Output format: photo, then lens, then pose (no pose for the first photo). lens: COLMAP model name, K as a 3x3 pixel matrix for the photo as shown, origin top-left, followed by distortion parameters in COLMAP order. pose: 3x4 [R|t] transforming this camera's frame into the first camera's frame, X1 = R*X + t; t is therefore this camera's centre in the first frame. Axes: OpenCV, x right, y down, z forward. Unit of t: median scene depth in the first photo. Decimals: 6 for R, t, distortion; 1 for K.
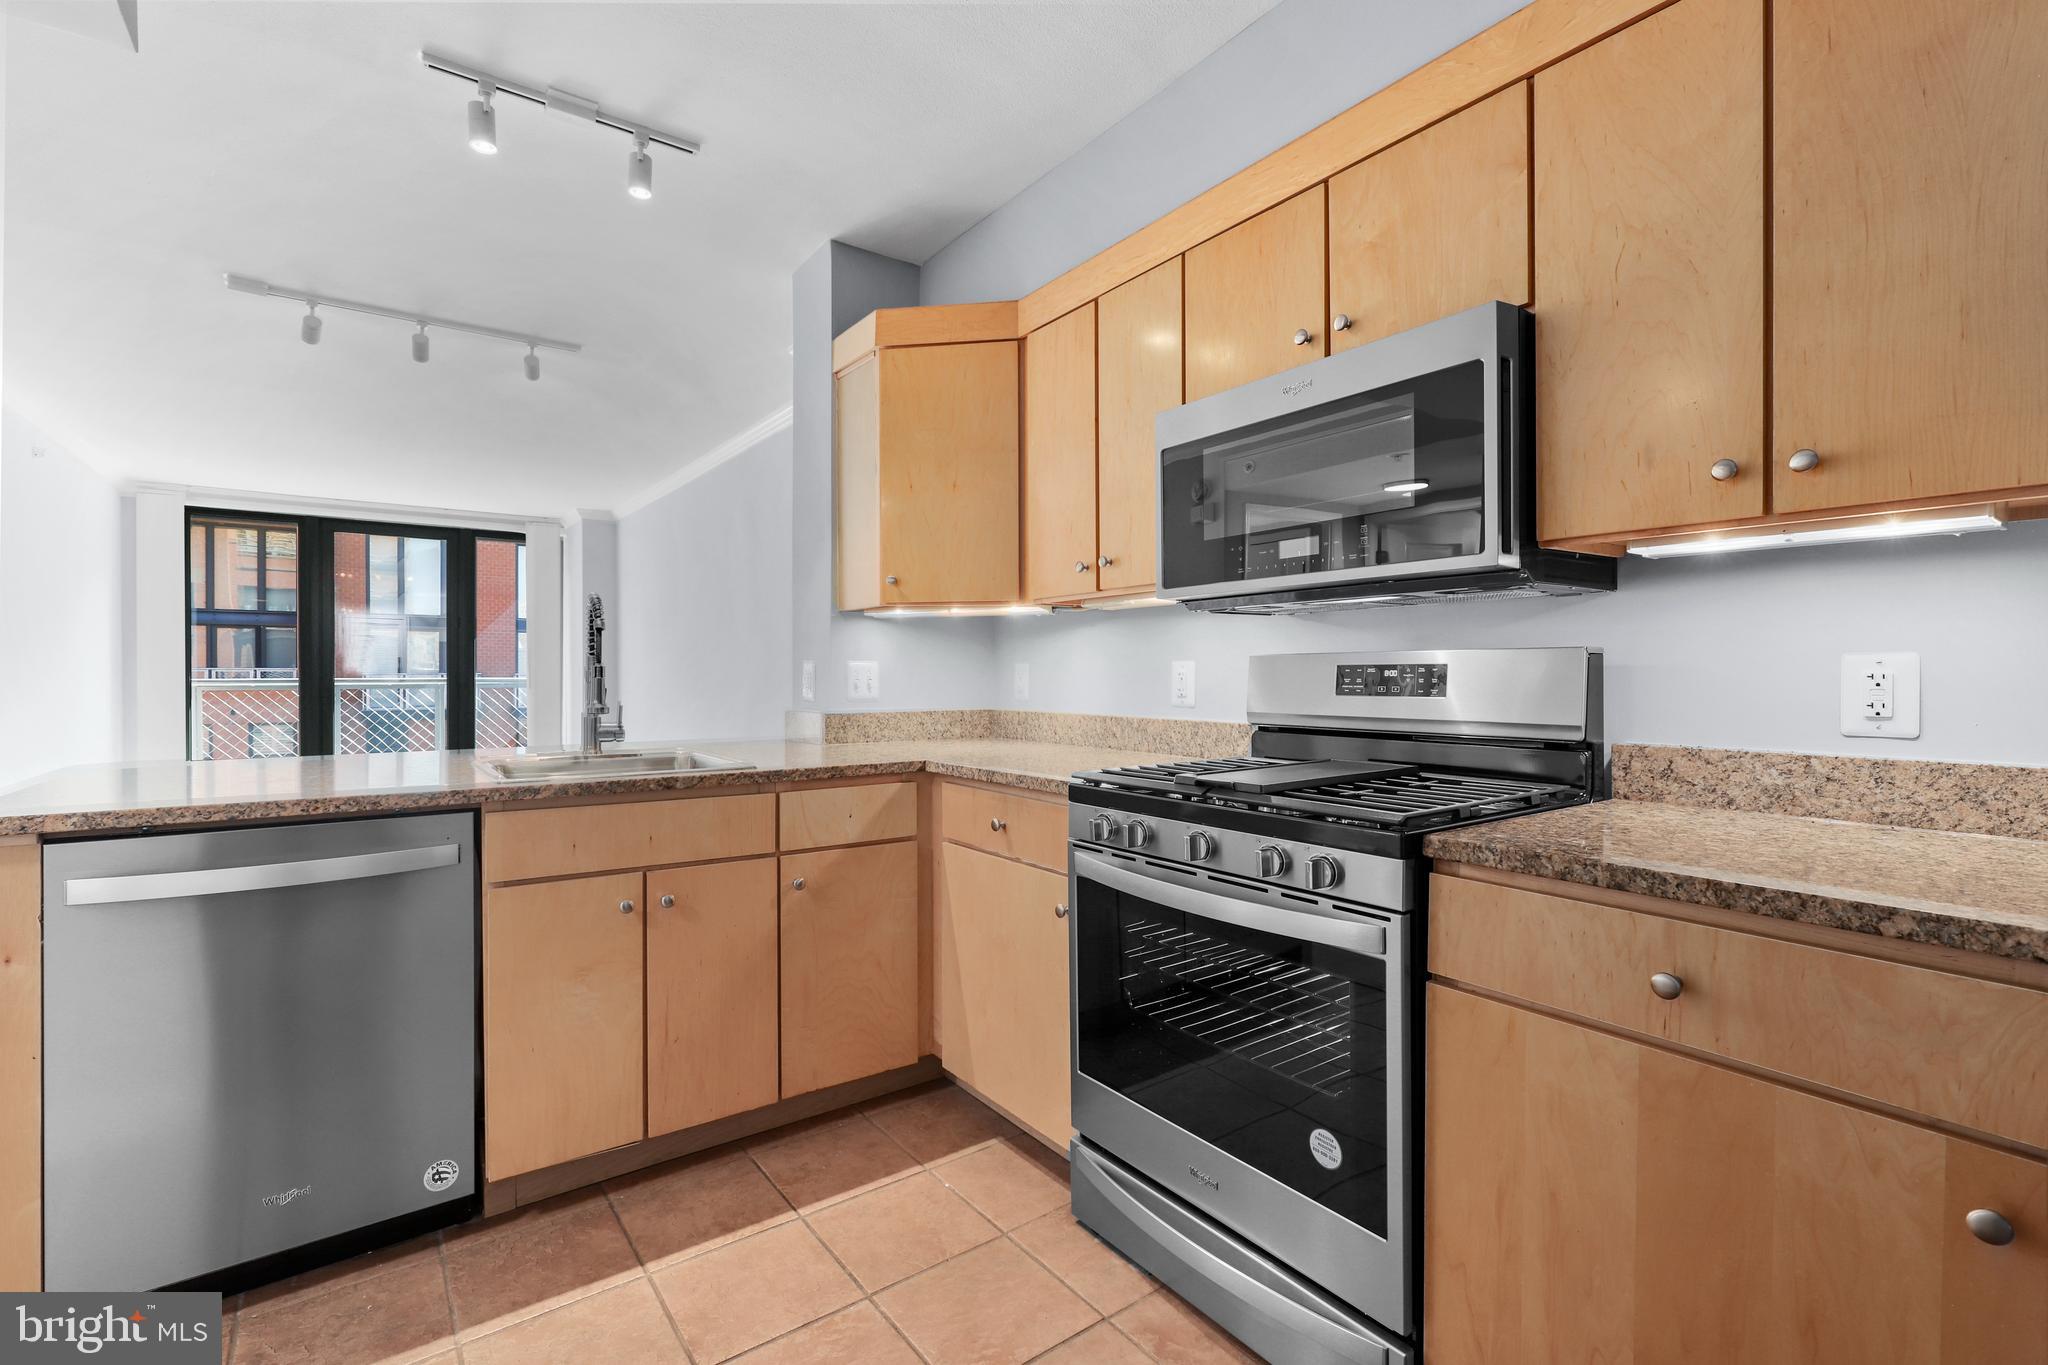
lens RADIAL K [[915.9, 0, 1025.9], [0, 915.9, 679.2], [0, 0, 1]] dist [-0.000025, -0.000034]
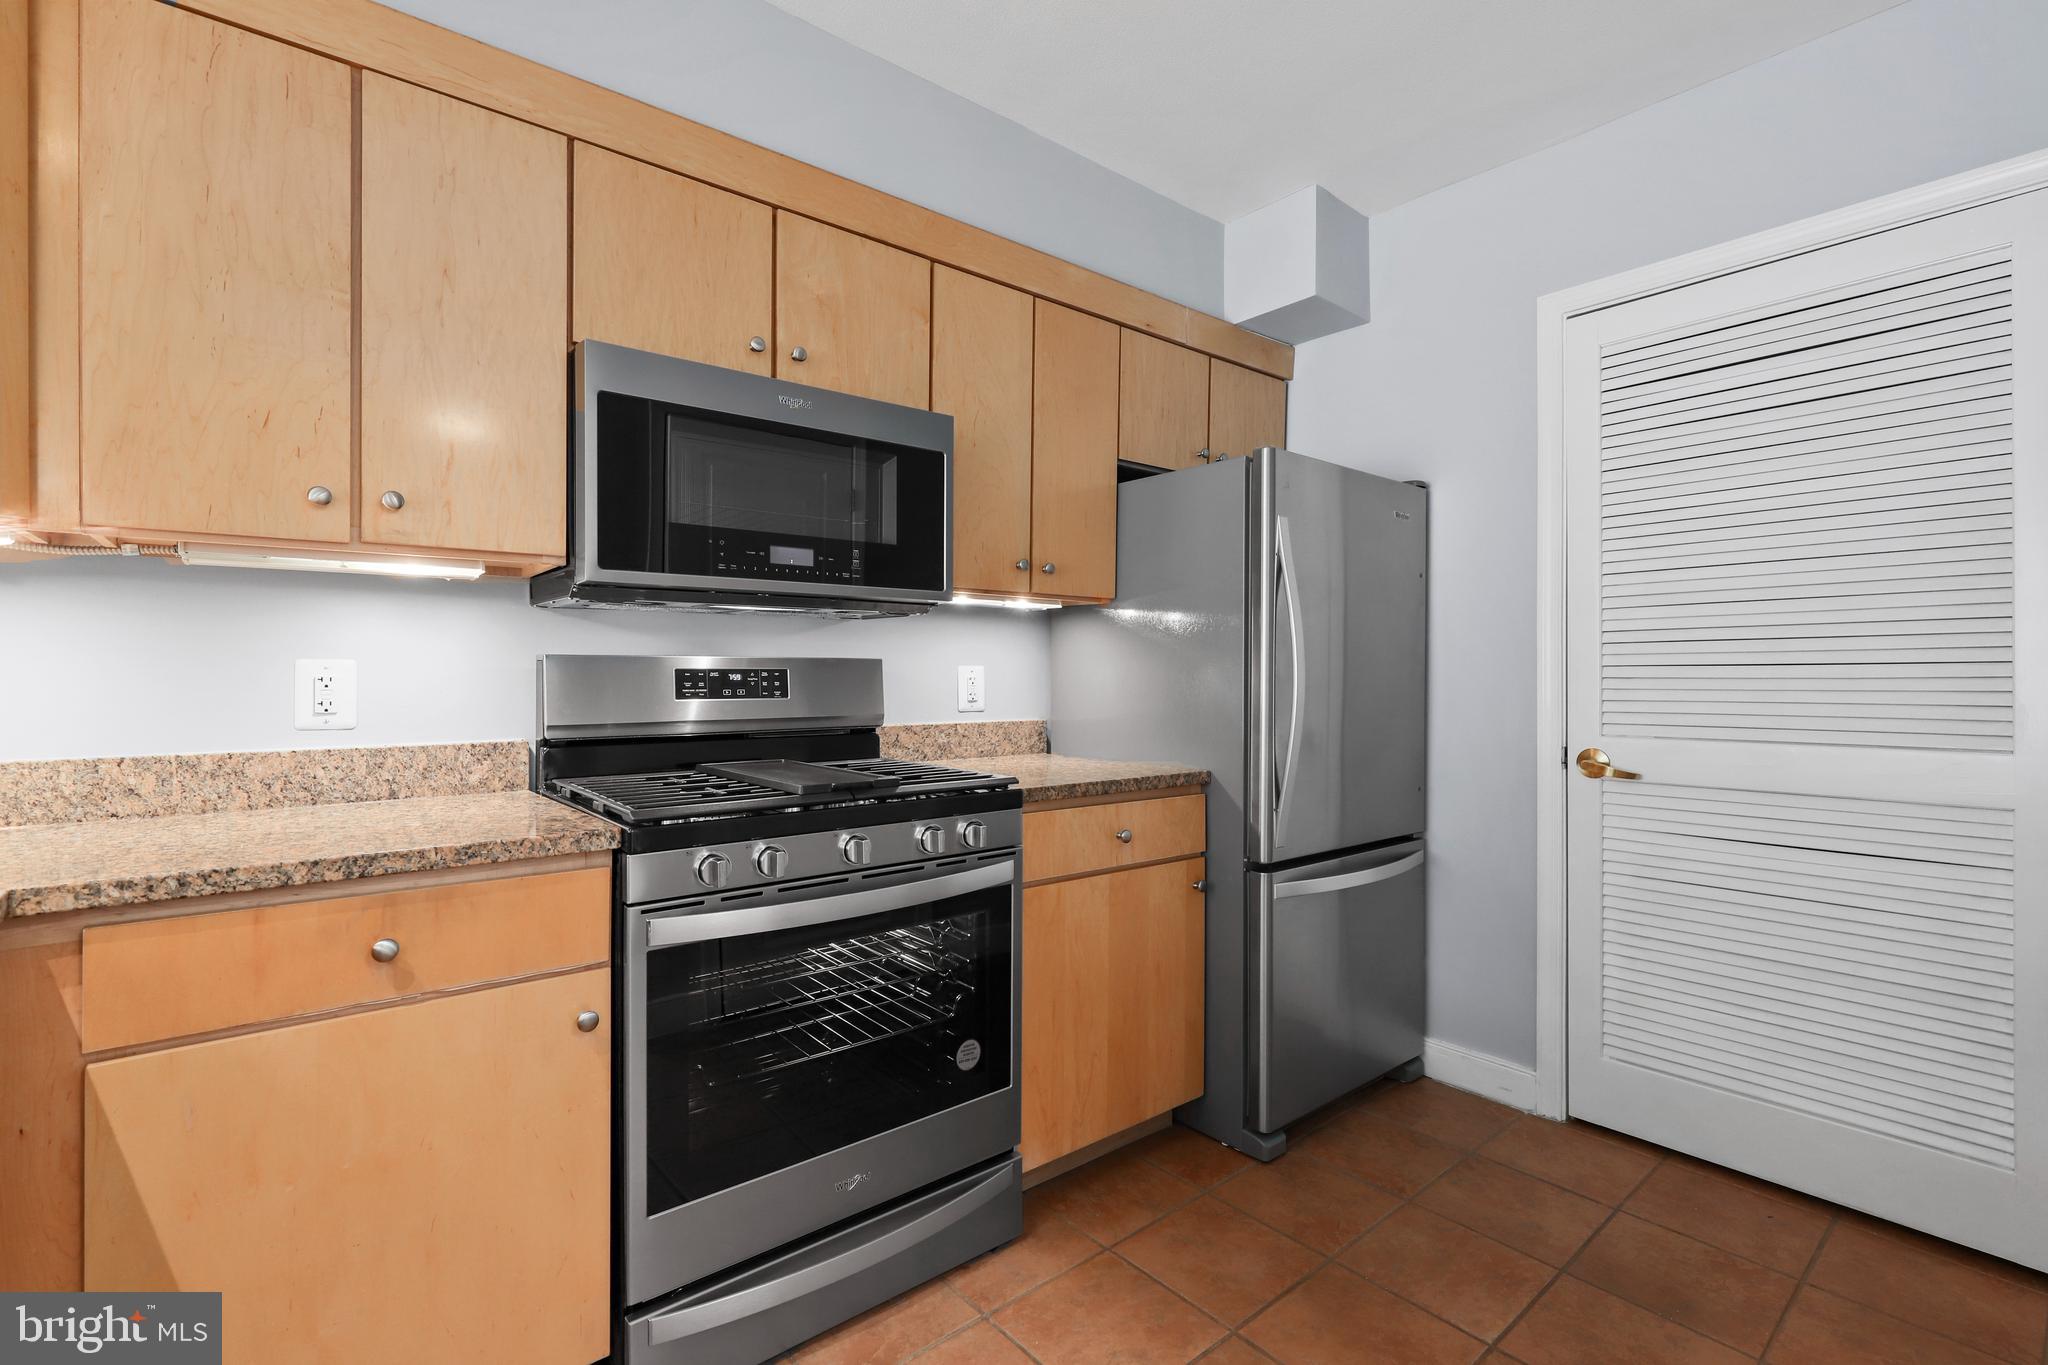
lens RADIAL K [[932.4, 0, 1032.7], [0, 932.4, 670.2], [0, 0, 1]] dist [0.000423, -0.000059]
pose [[-0.062794, 0.005960, 0.998009, -0.701901], [0.006185, 0.999965, -0.005583, -0.006285], [-0.998007, 0.005822, -0.062829, 0.722640]]
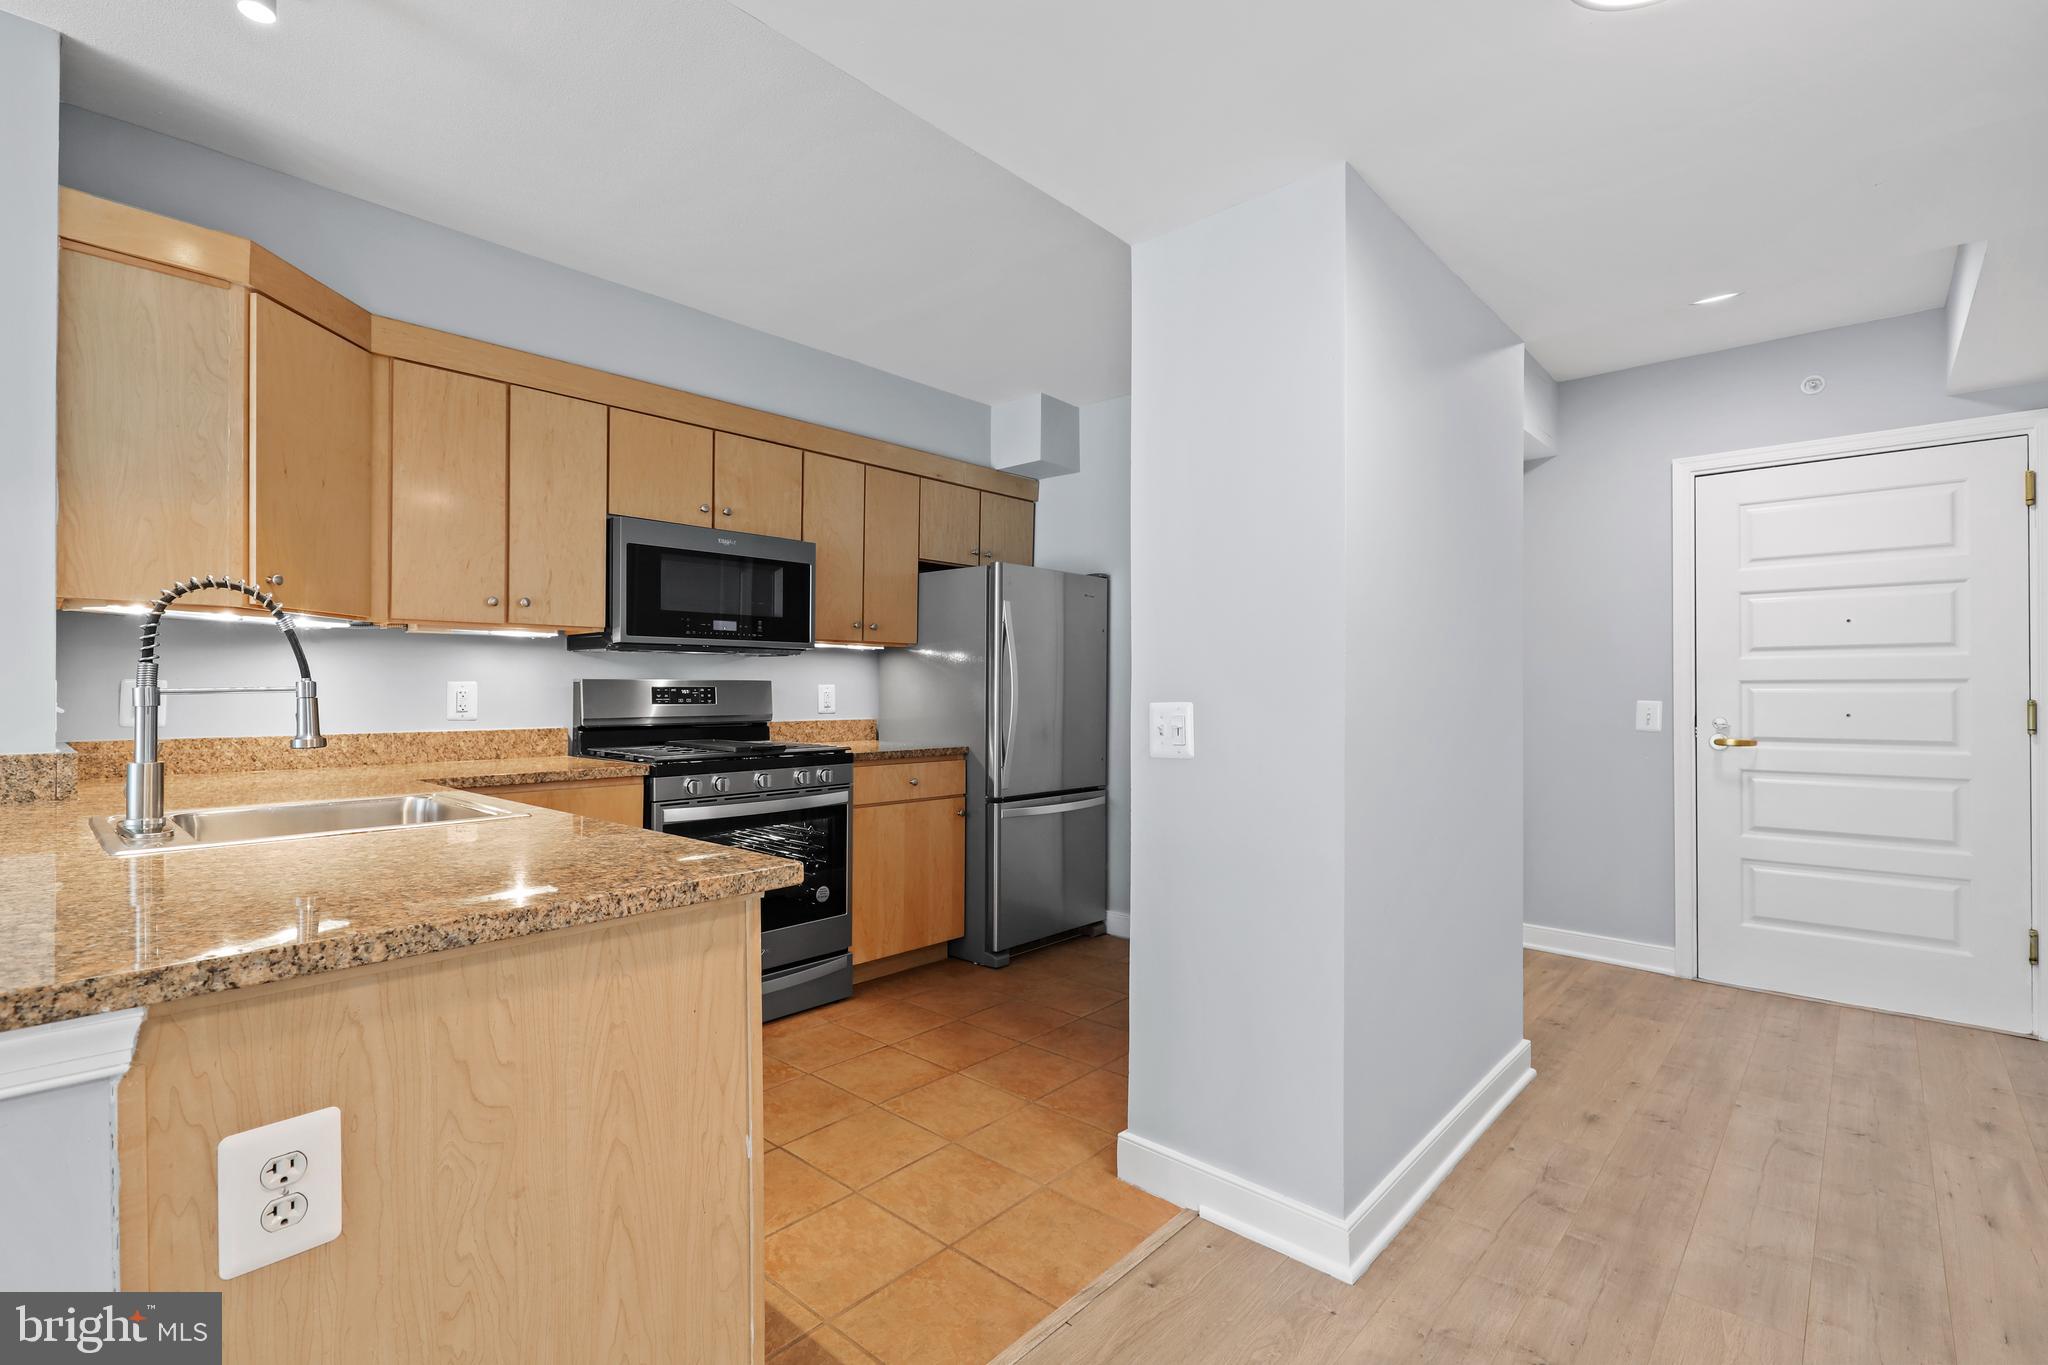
lens RADIAL K [[928.2, 0, 1030.1], [0, 928.2, 681.8], [0, 0, 1]] dist [0.001359, -0.000084]
pose [[-0.202182, 0.008370, 0.979312, -1.551926], [0.004574, 0.999961, -0.007602, -0.008962], [-0.979337, 0.002942, -0.202212, 0.700138]]
